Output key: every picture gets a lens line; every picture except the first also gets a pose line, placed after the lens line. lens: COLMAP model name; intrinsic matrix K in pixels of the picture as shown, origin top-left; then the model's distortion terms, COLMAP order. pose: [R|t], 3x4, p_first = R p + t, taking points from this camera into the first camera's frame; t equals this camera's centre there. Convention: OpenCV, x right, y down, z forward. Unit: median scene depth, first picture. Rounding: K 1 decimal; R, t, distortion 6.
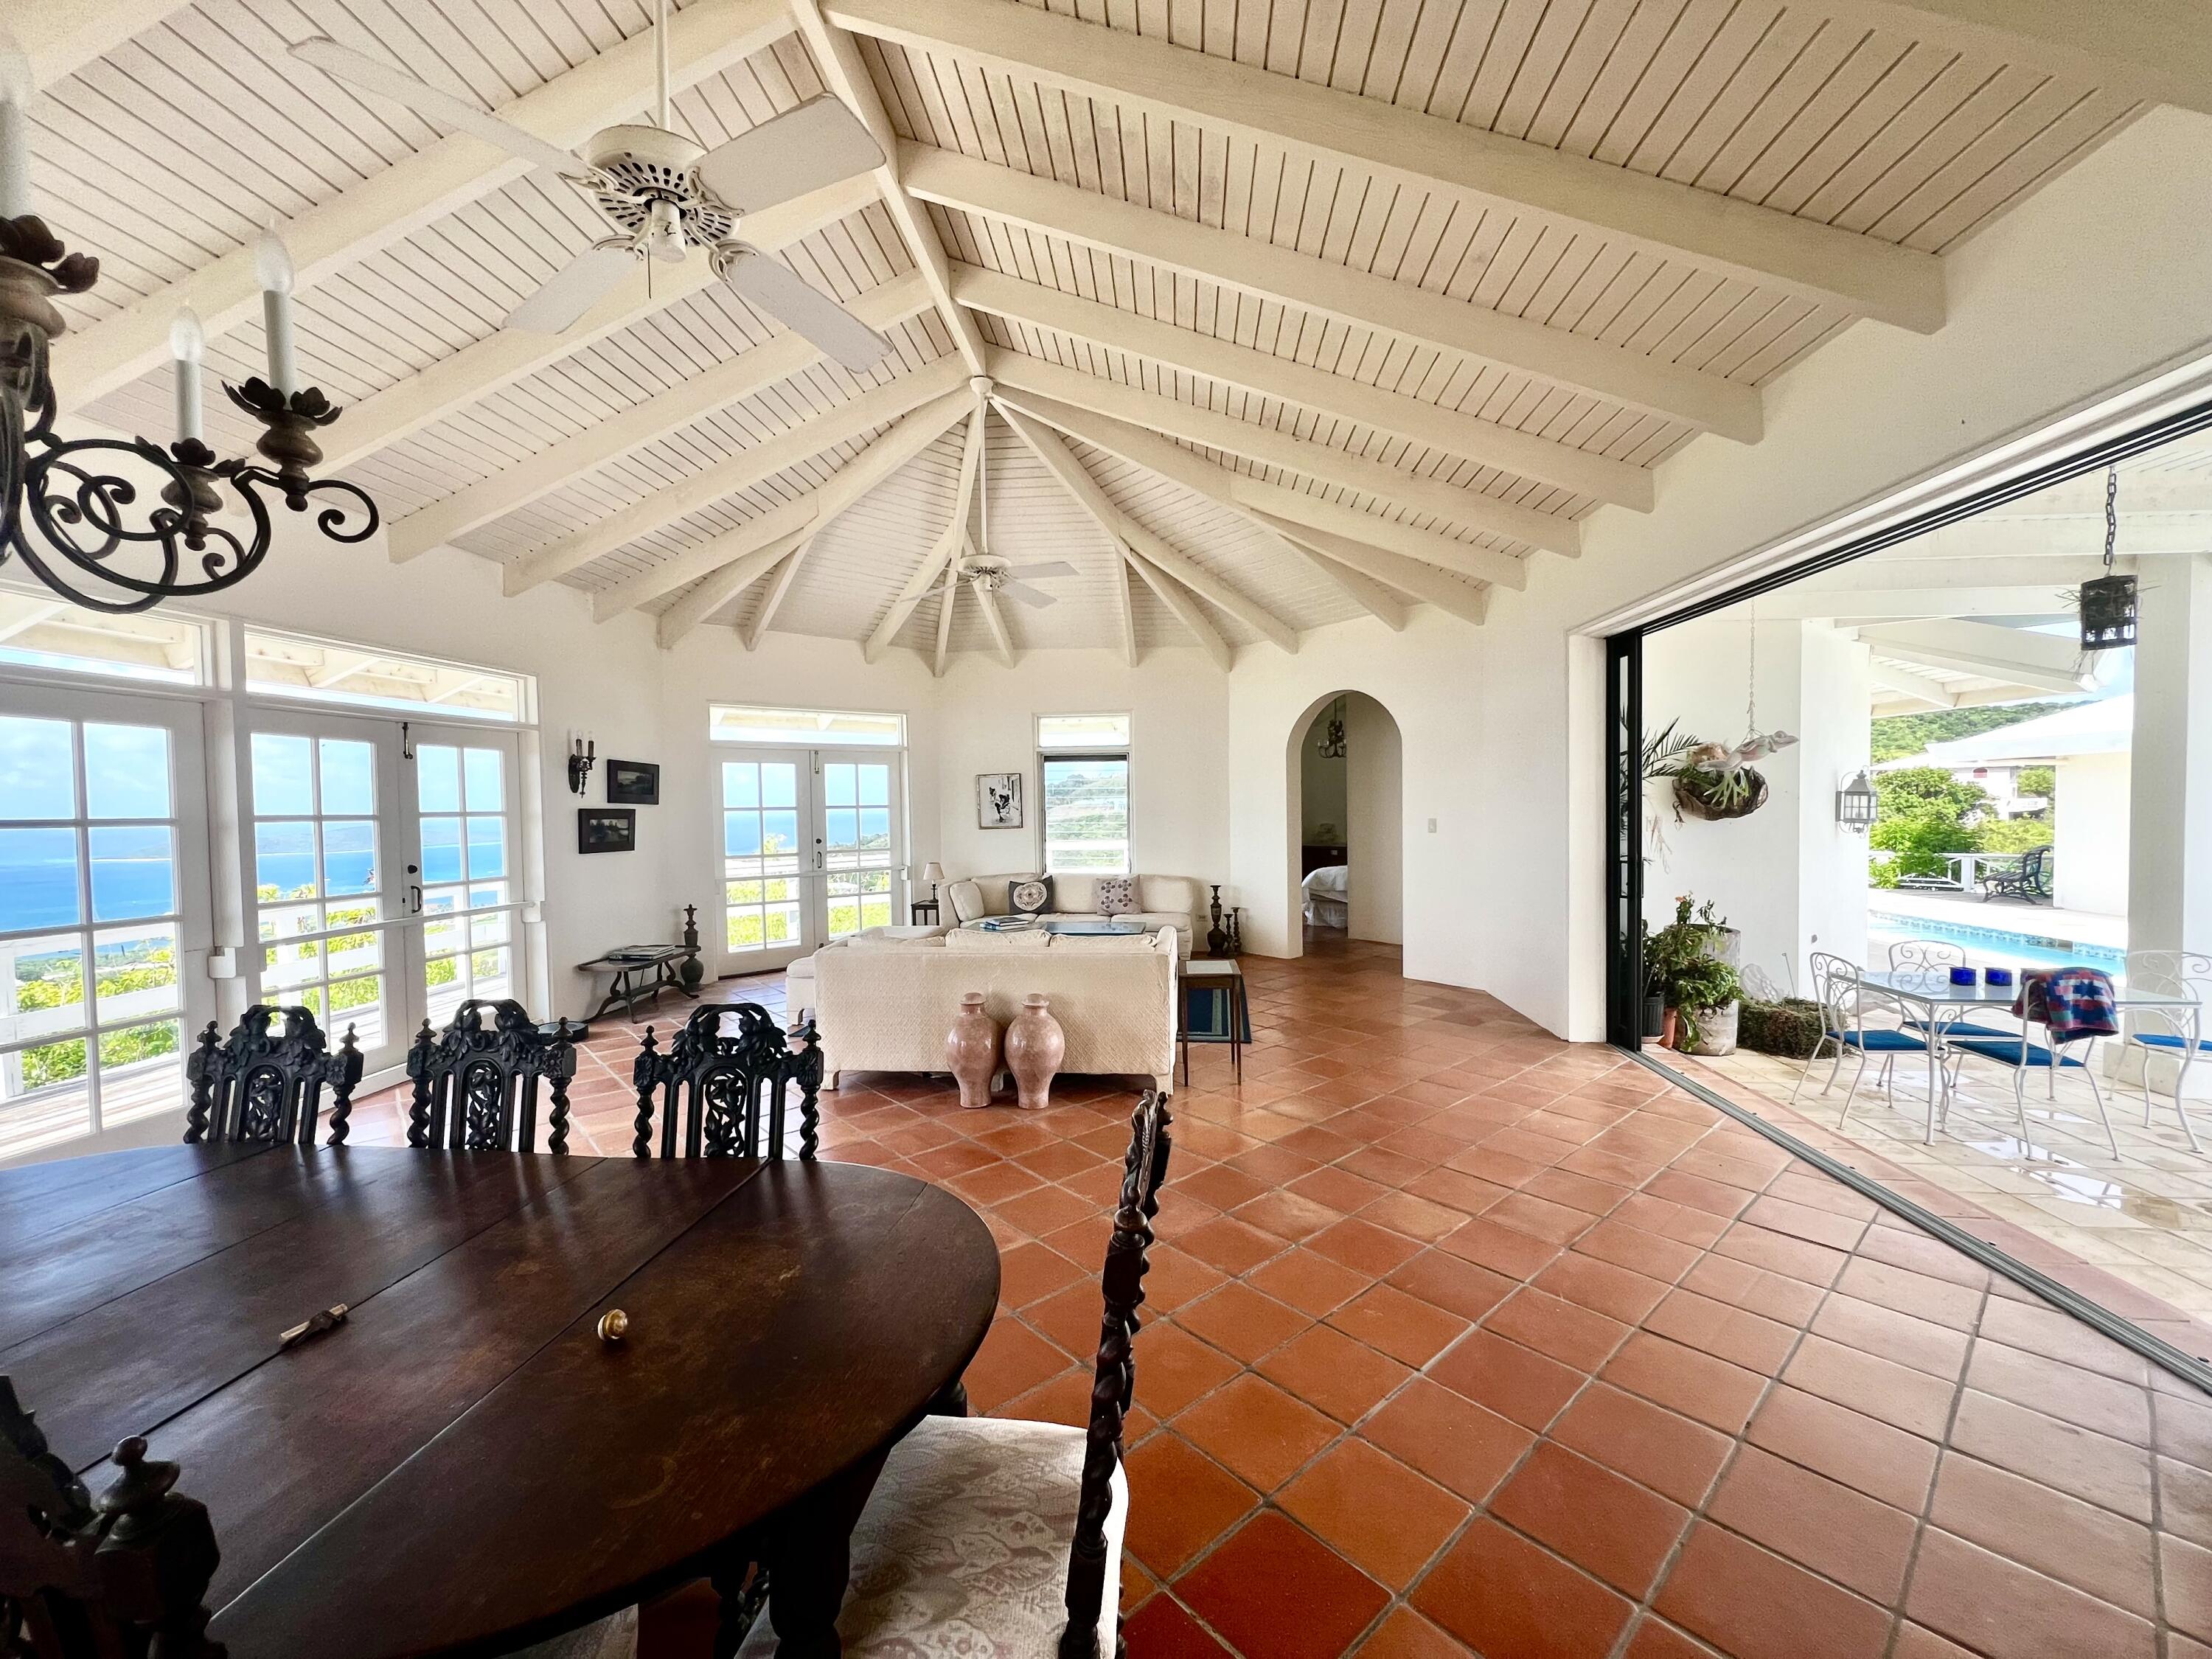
lens RADIAL K [[885.3, 0, 1107.5], [0, 885.3, 833.8], [0, 0, 1]] dist [0.000442, 0.000333]
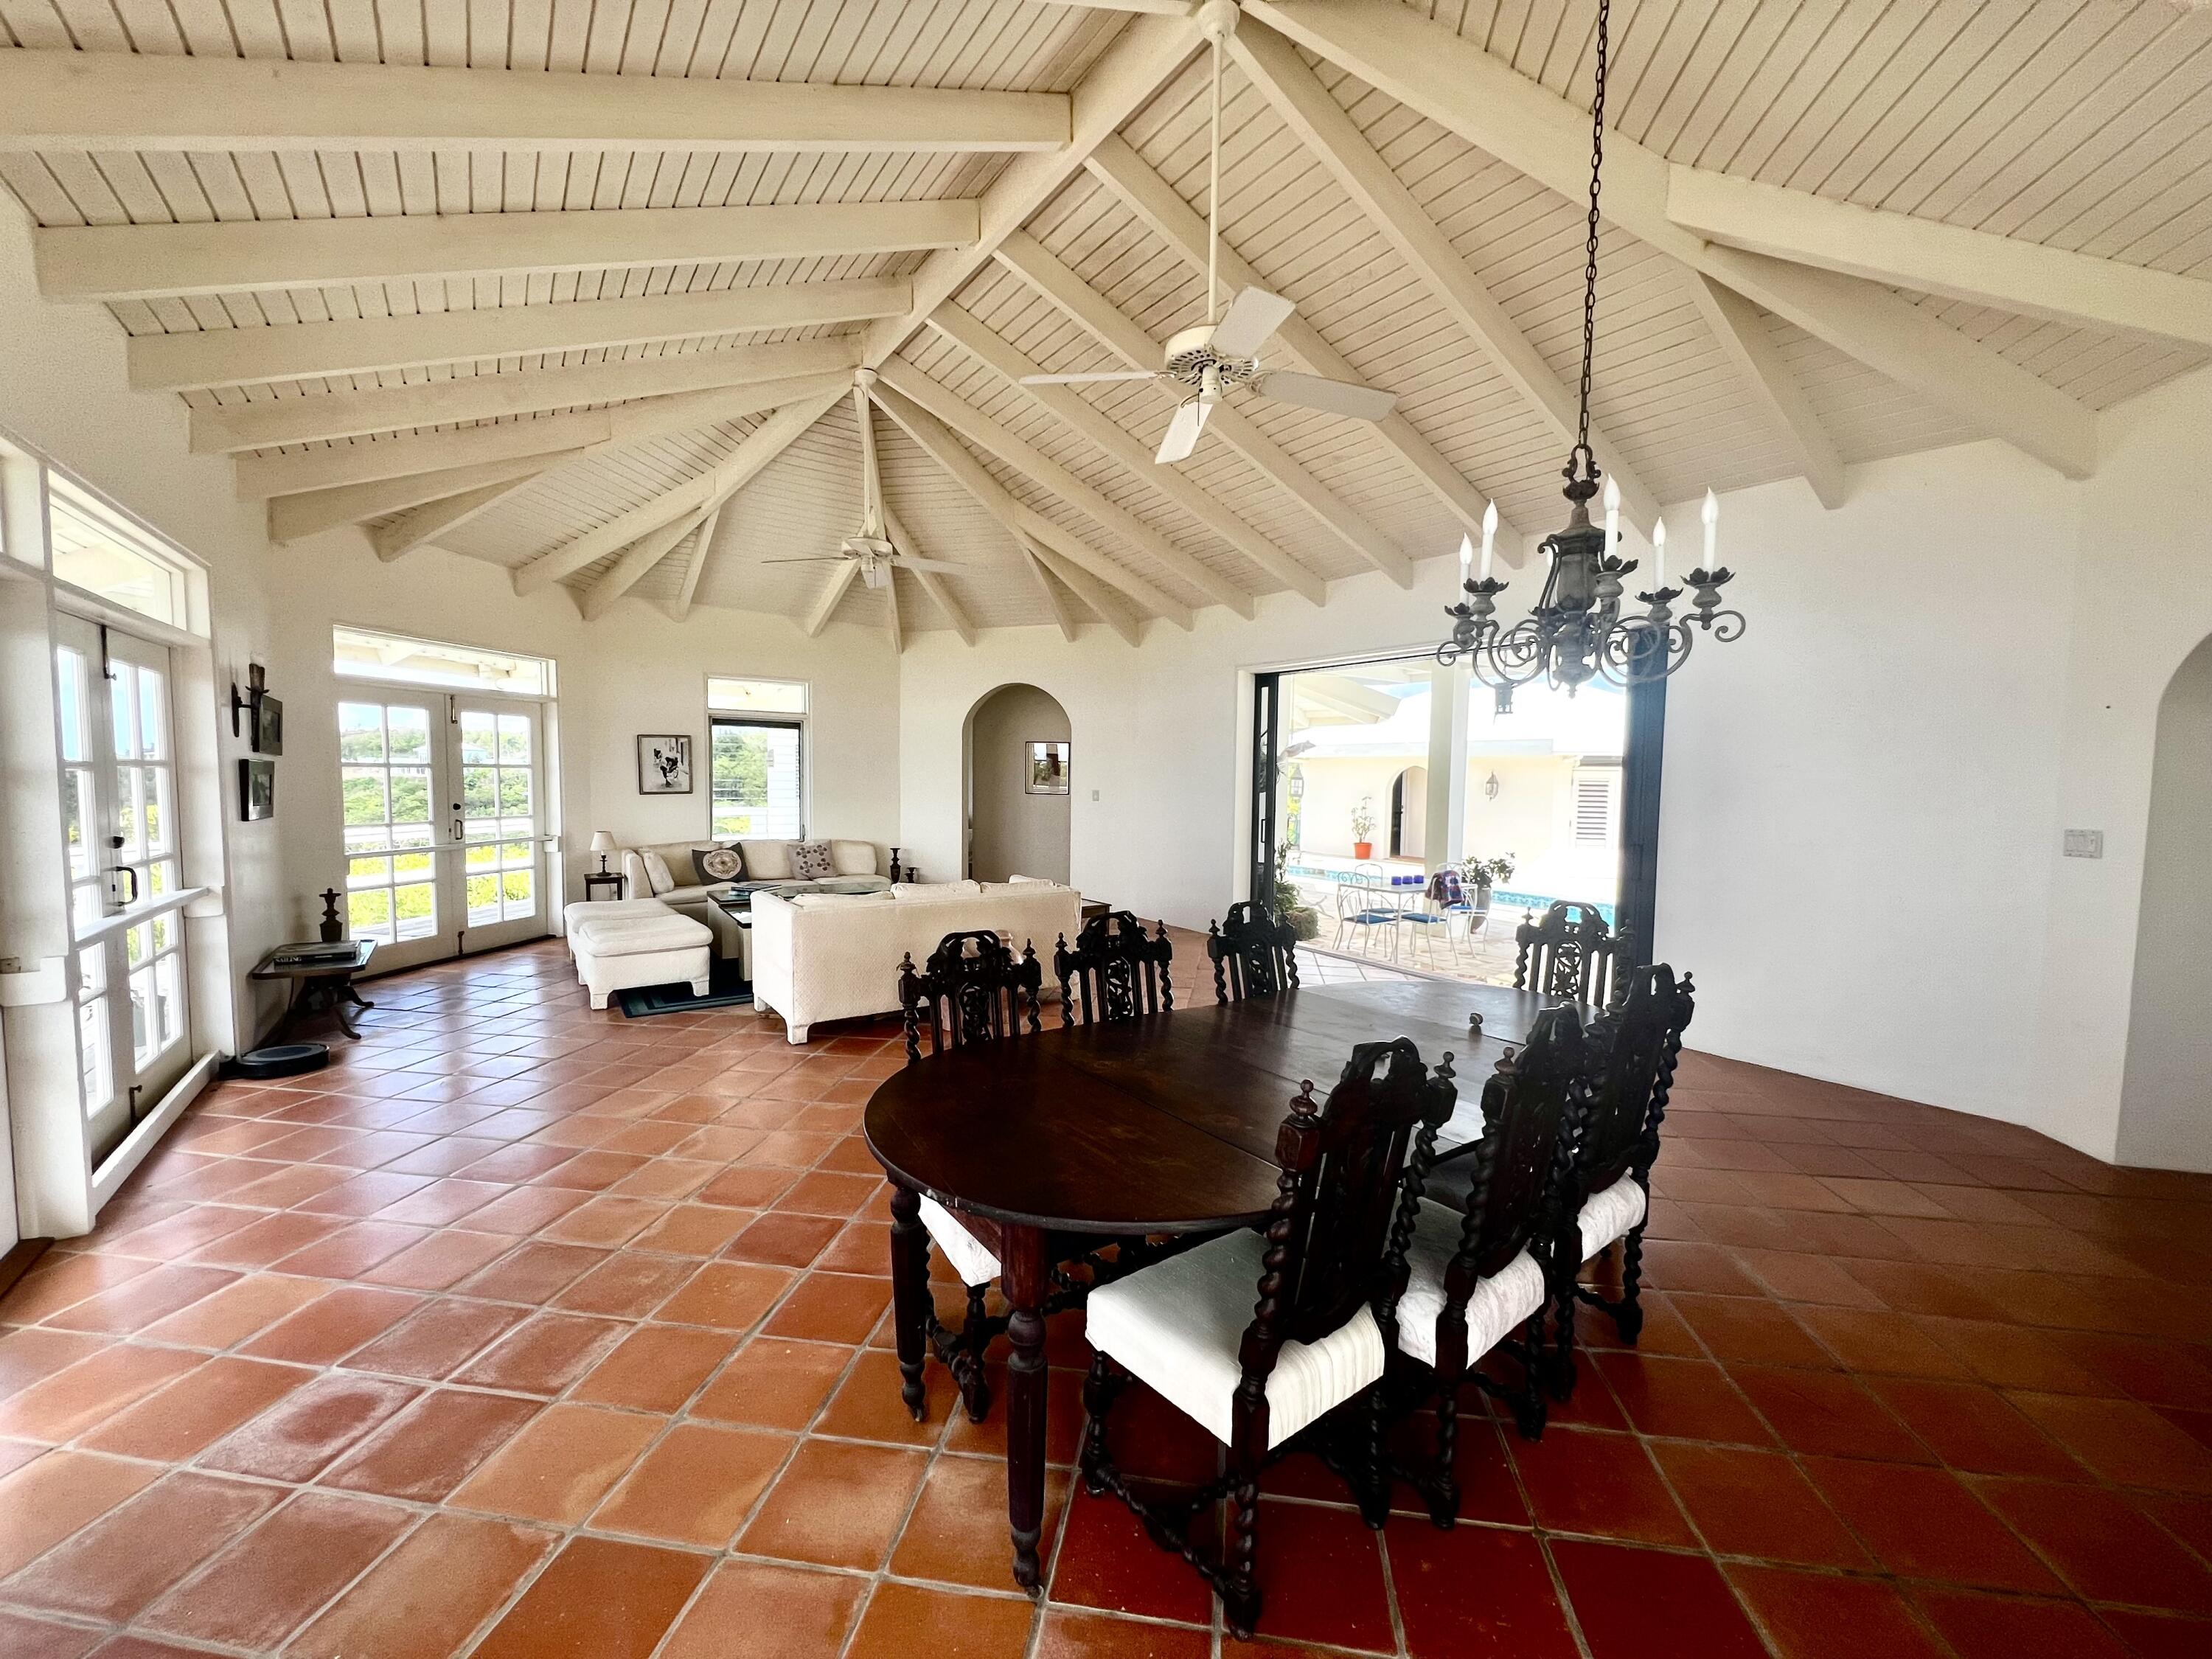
lens RADIAL K [[885.3, 0, 1101.8], [0, 885.3, 832.4], [0, 0, 1]] dist [0.000442, 0.000333]
pose [[0.768778, -0.015631, 0.639324, -0.495582], [-0.004039, 0.999563, 0.029294, 0.007552], [-0.639503, -0.025103, 0.768379, -0.010556]]
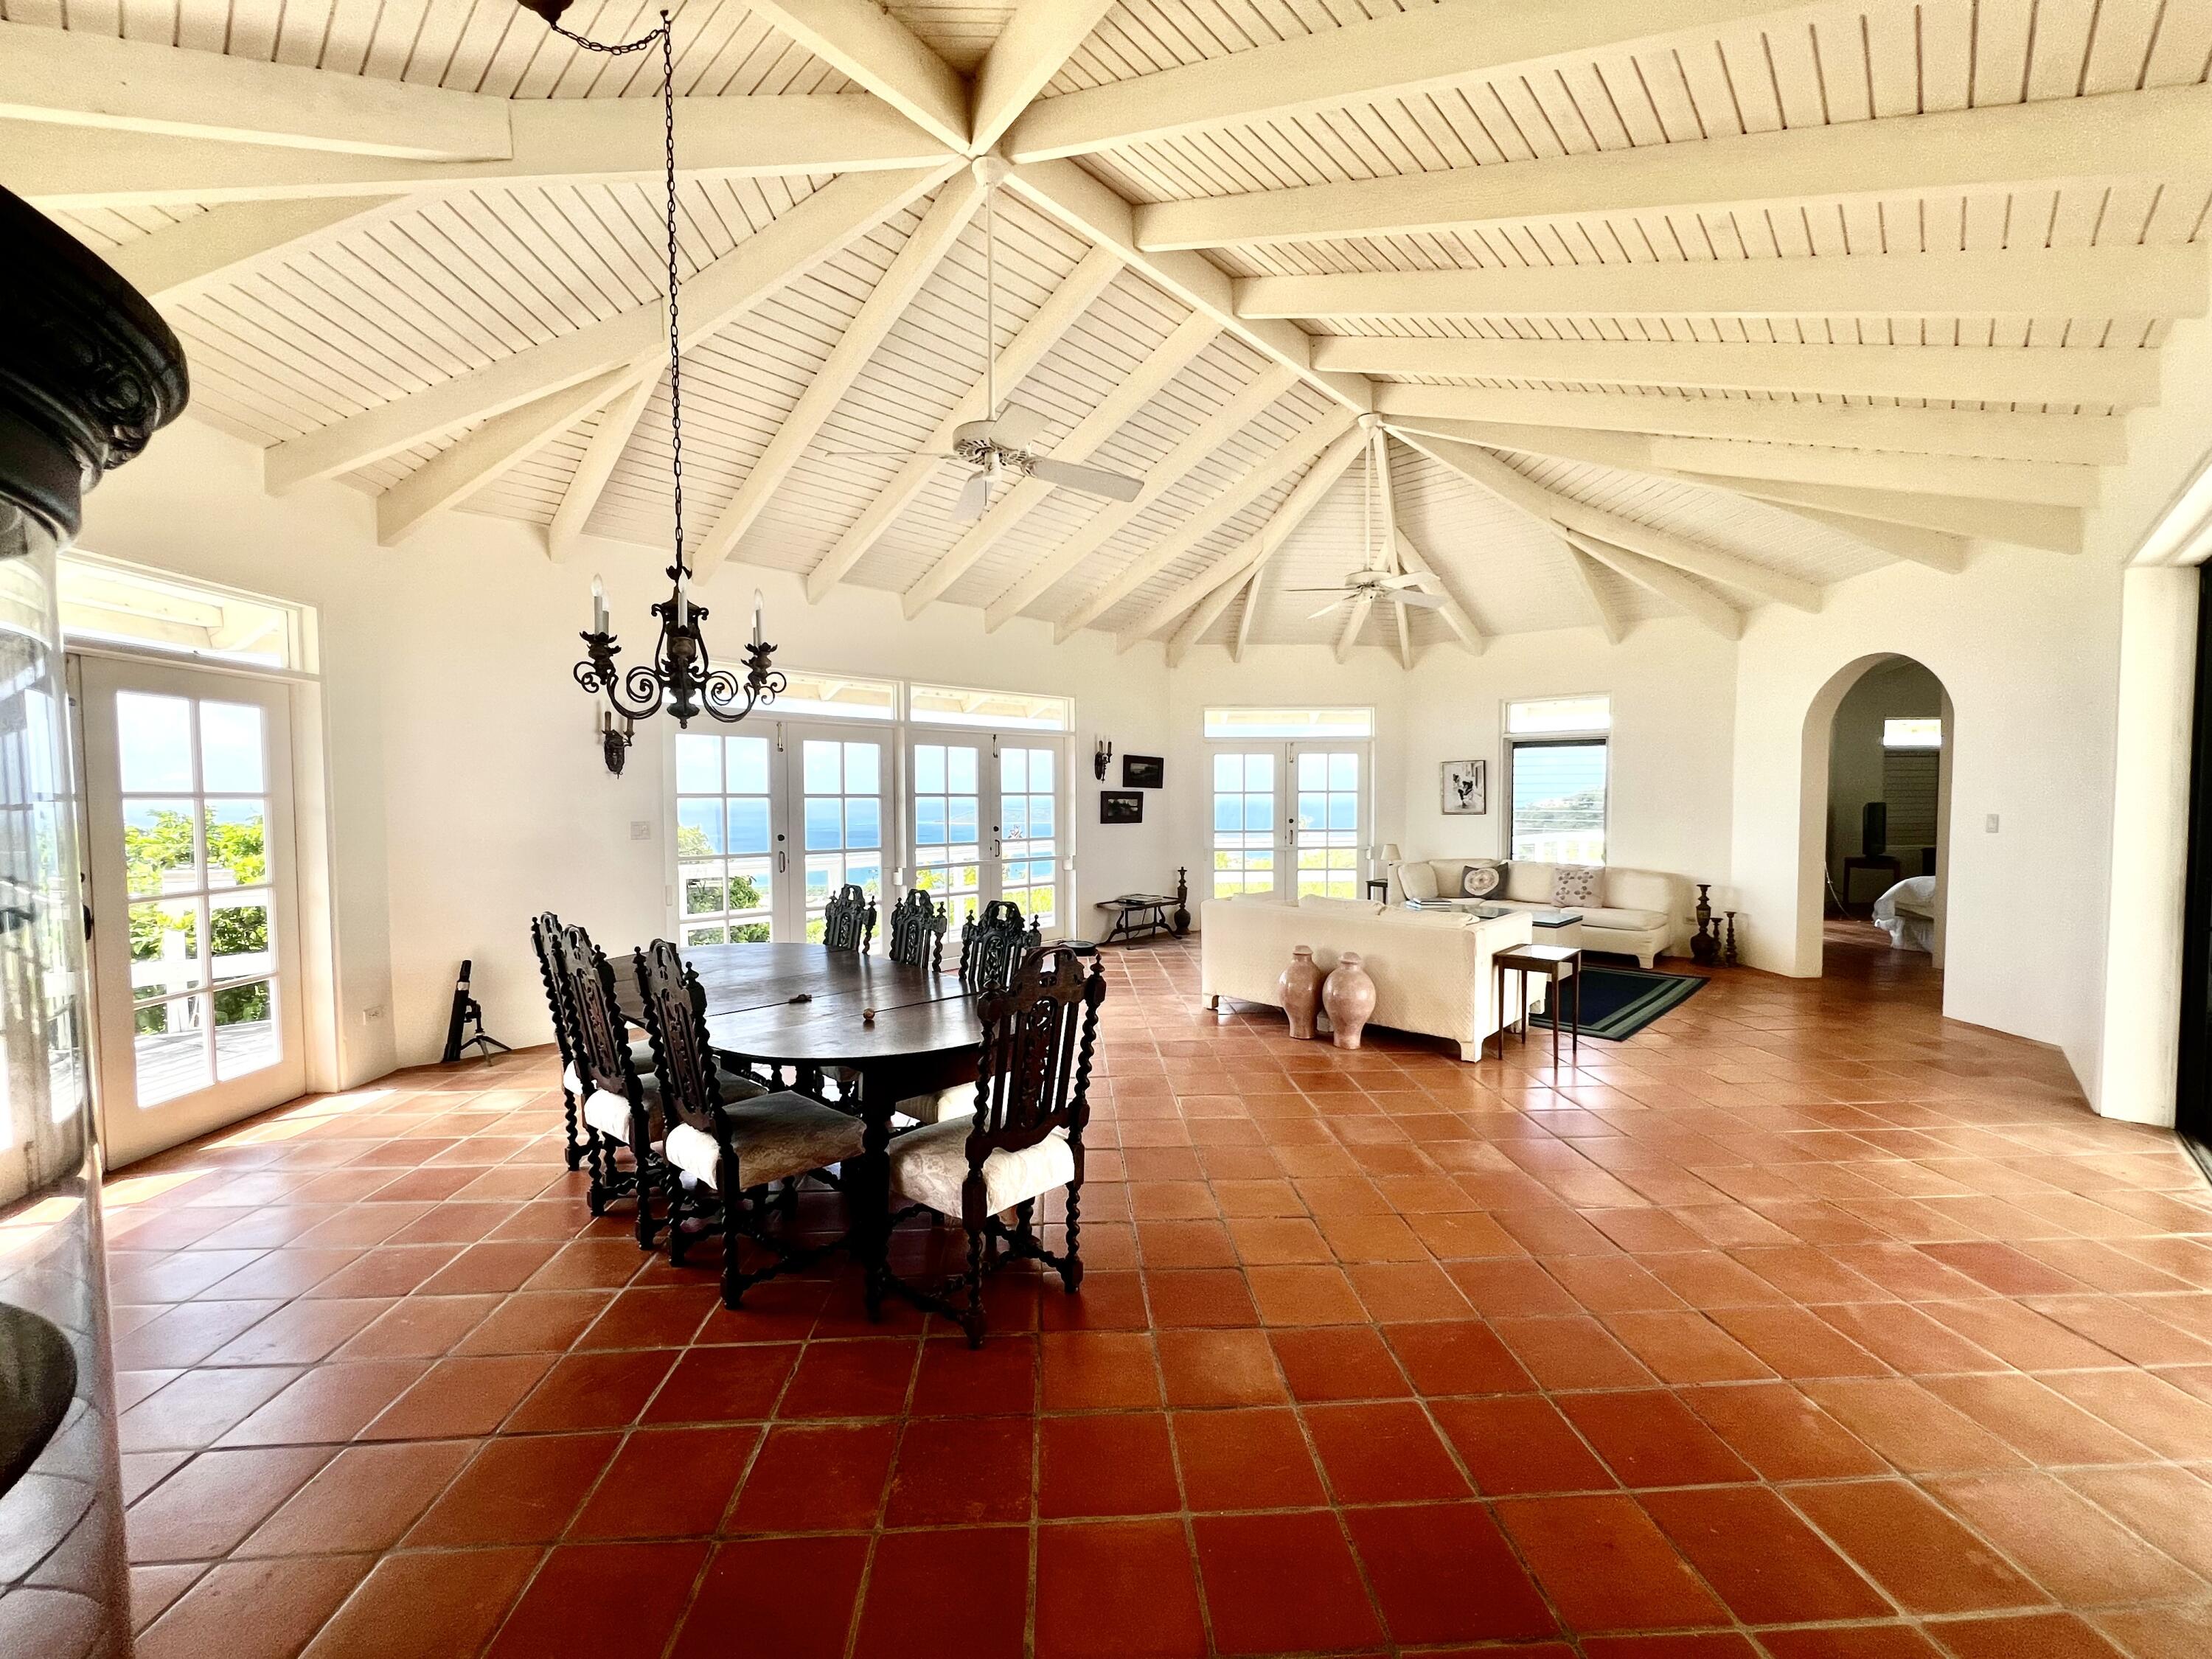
lens RADIAL K [[885.3, 0, 1109.1], [0, 885.3, 834.1], [0, 0, 1]] dist [0.000442, 0.000333]
pose [[0.791143, 0.039741, -0.610338, 0.245781], [-0.028918, 0.999201, 0.027577, 0.000591], [0.610947, -0.004168, 0.791661, -0.082491]]
